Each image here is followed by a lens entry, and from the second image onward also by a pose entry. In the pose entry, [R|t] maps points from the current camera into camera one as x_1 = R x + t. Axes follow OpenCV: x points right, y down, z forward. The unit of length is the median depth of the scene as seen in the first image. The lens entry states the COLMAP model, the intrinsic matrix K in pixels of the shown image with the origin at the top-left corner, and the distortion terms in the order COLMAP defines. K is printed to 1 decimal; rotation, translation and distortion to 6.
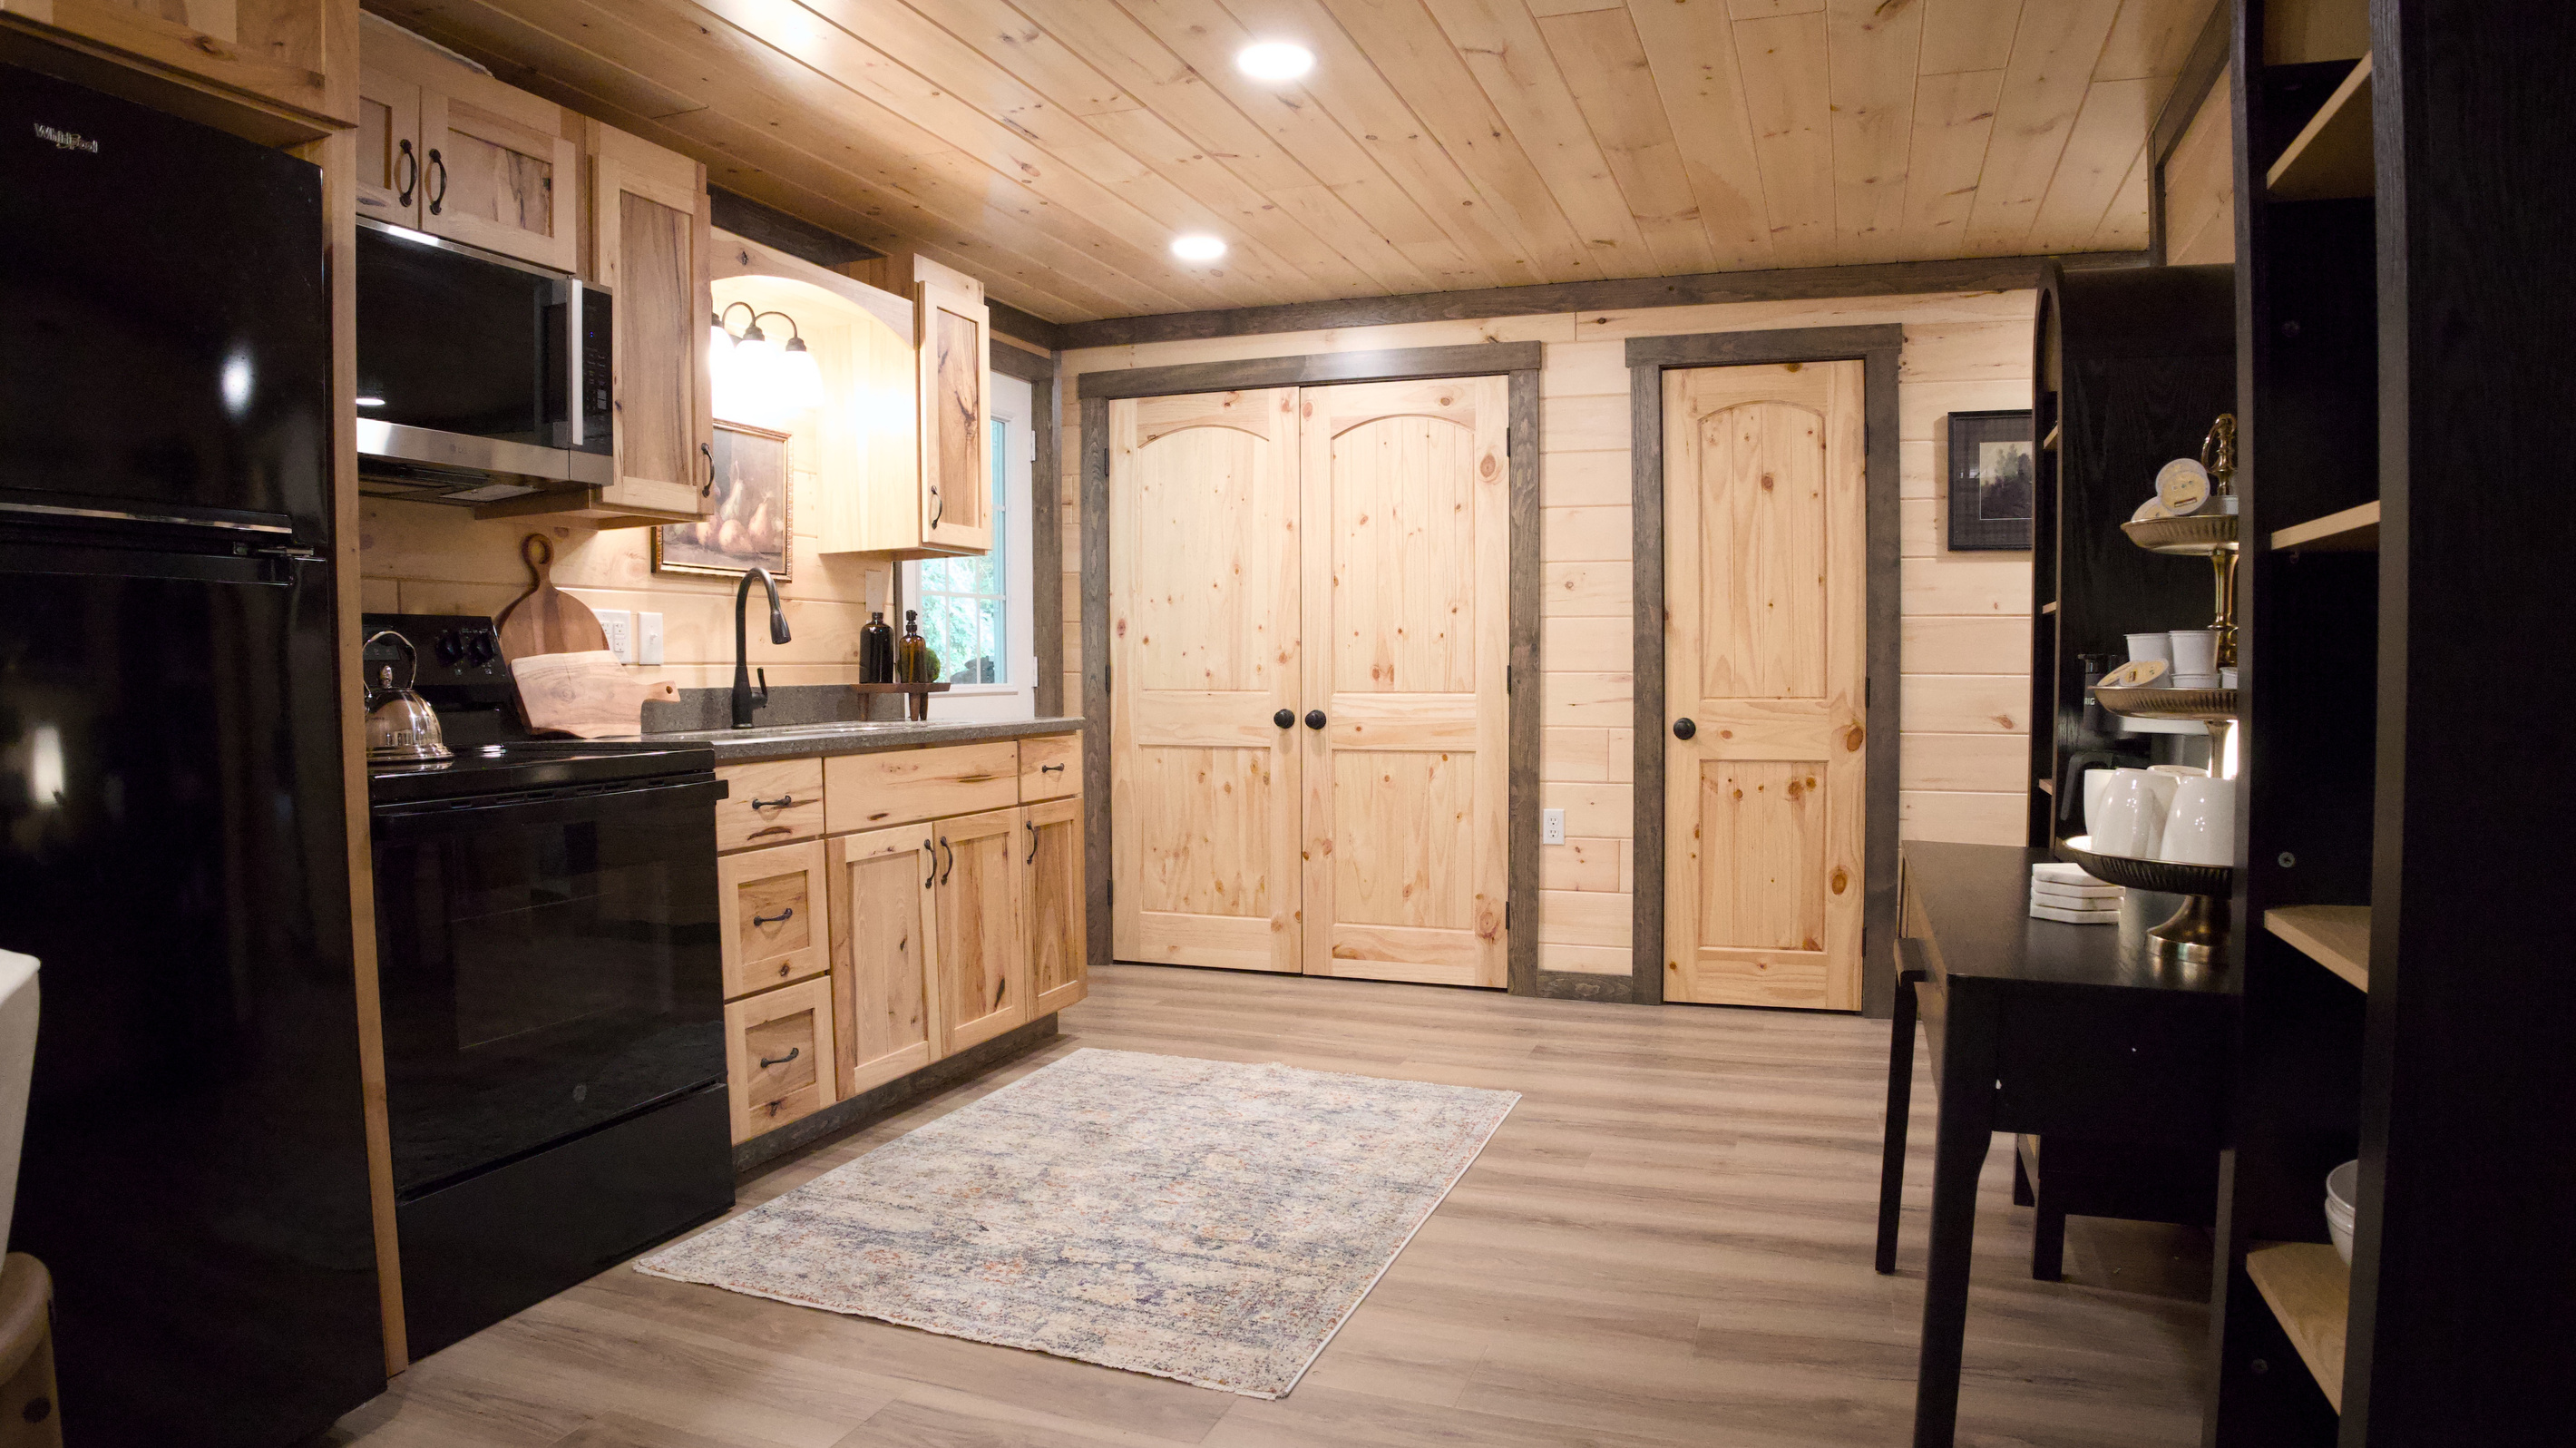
lens RADIAL K [[1567.2, 0, 1287.2], [0, 1567.2, 816.5], [0, 0, 1]] dist [-0.085021, -0.052658]
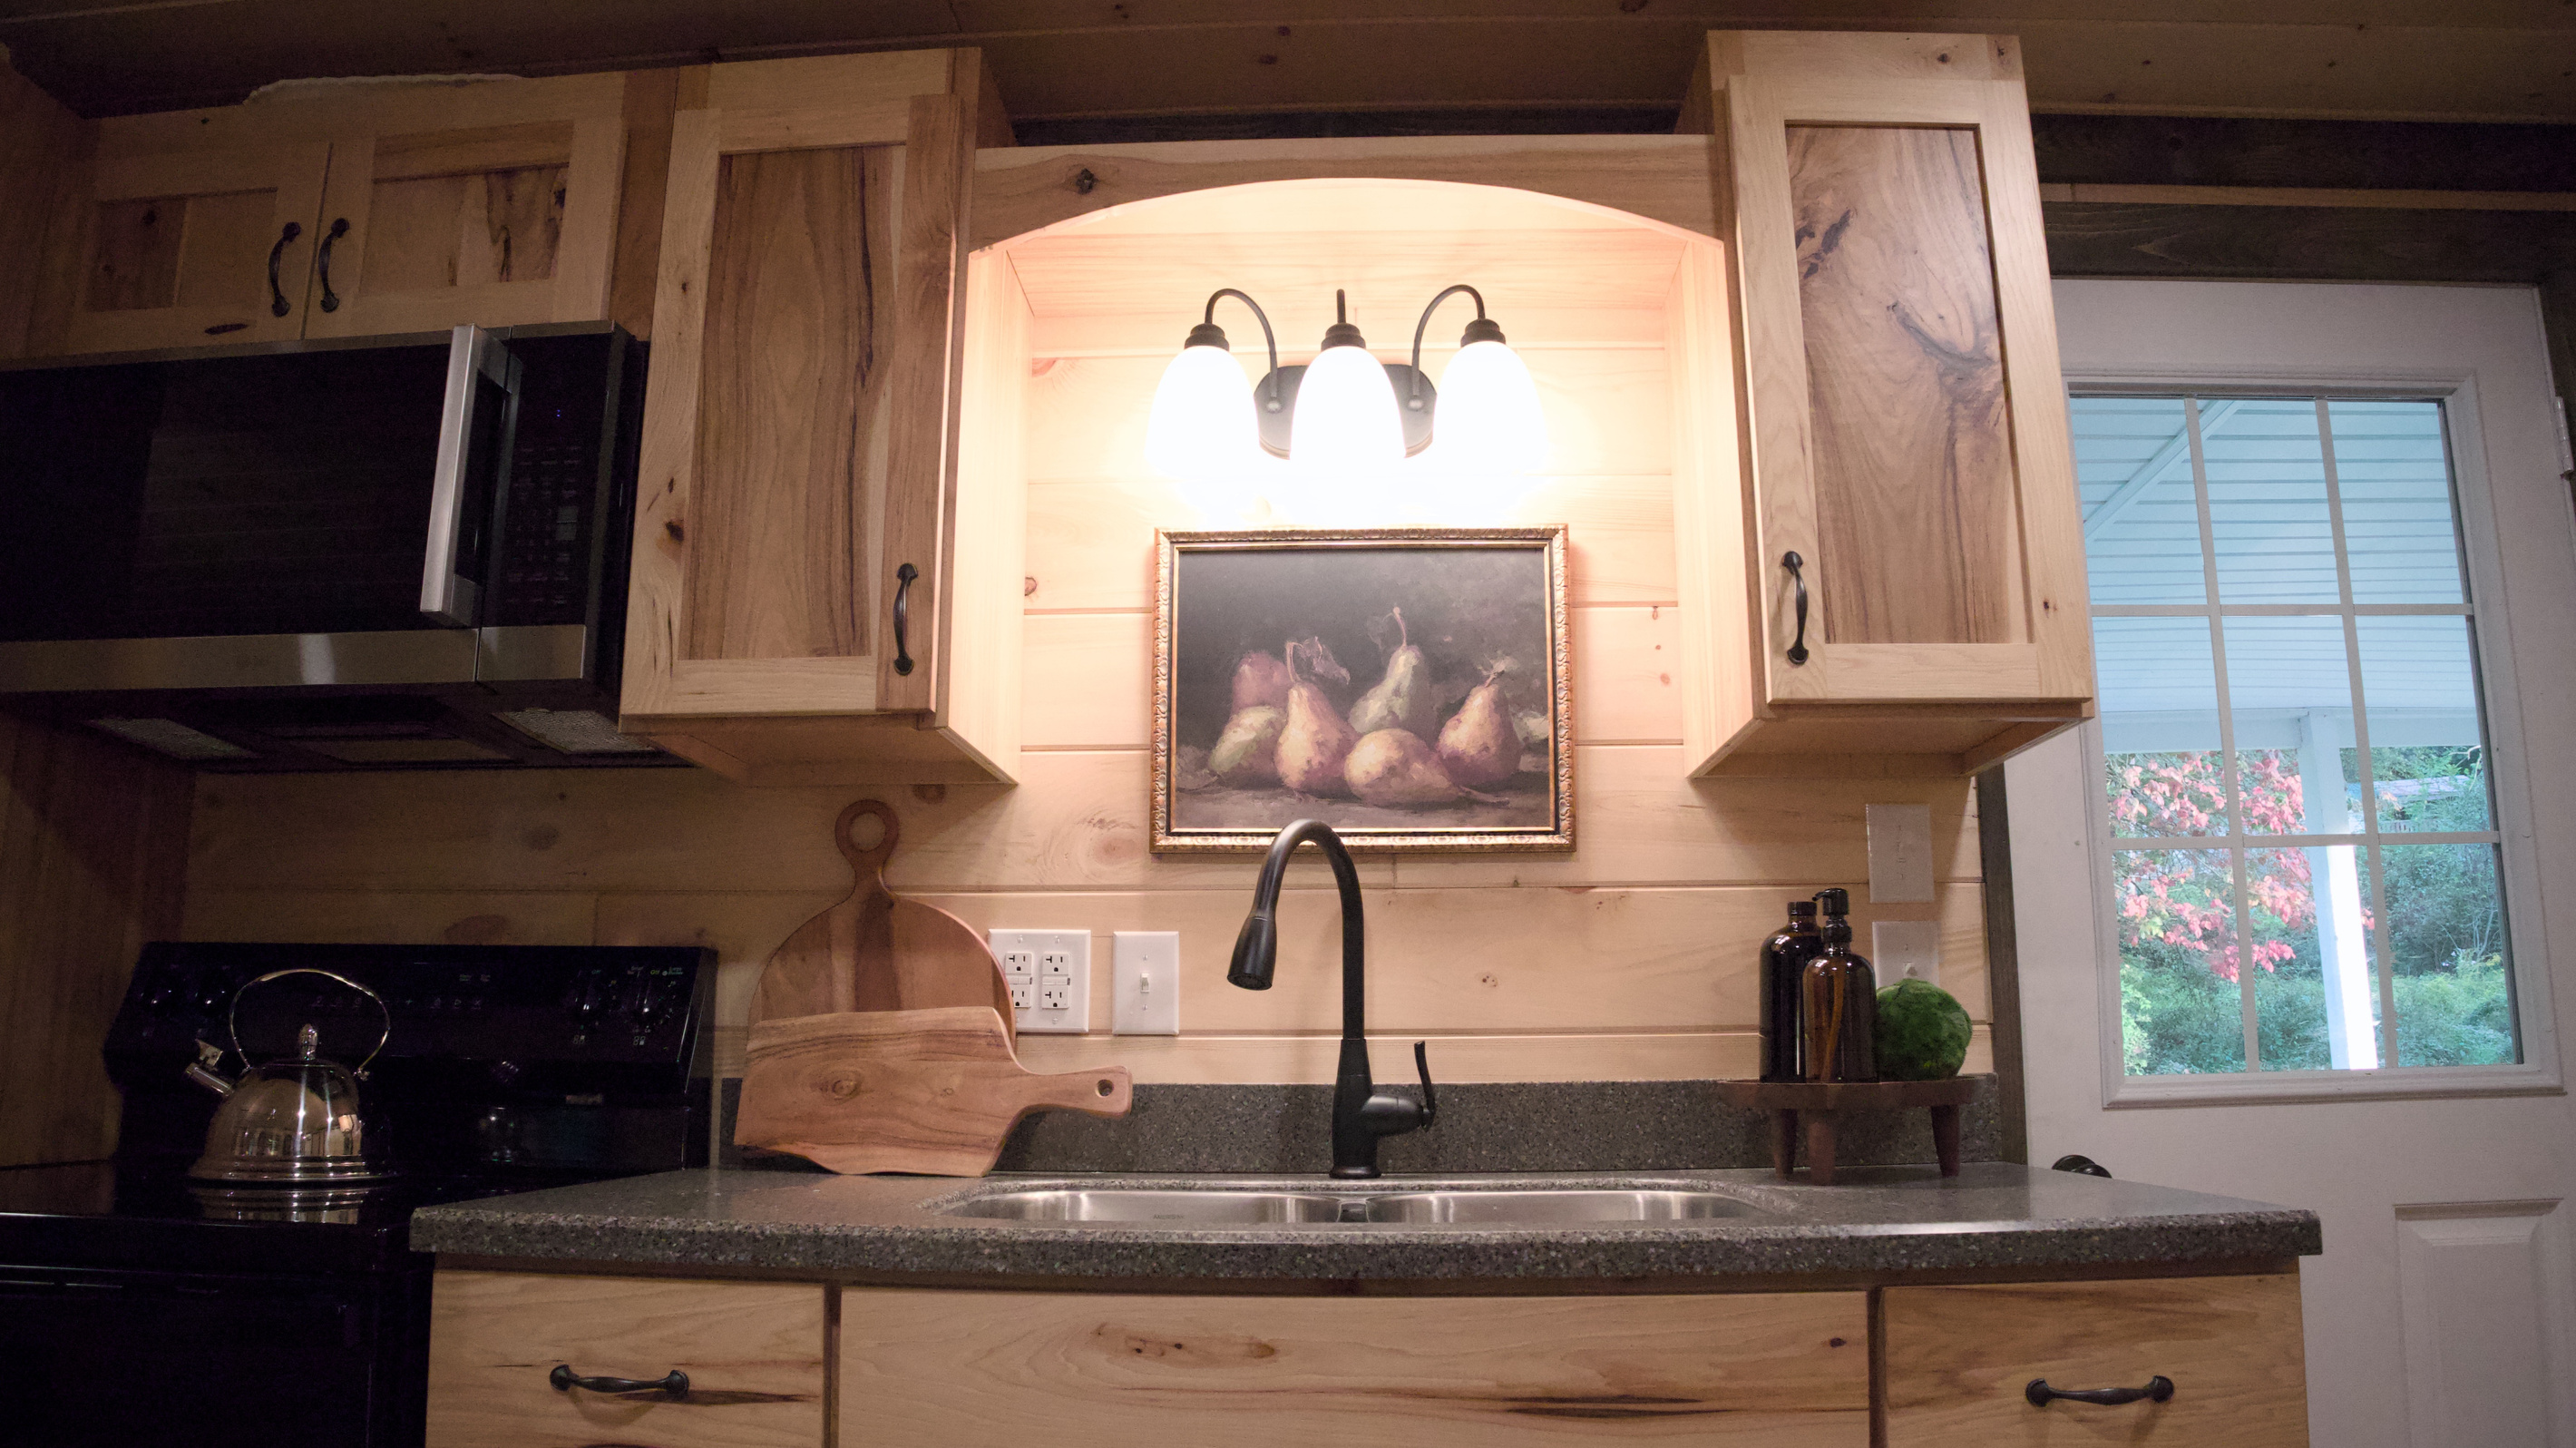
lens RADIAL K [[1567.2, 0, 1287.2], [0, 1567.2, 816.5], [0, 0, 1]] dist [-0.085021, -0.052658]
pose [[0.299212, -0.131268, -0.945114, 0.086046], [-0.089030, 0.982330, -0.164623, -0.084221], [0.950024, 0.133401, 0.282238, 0.846900]]
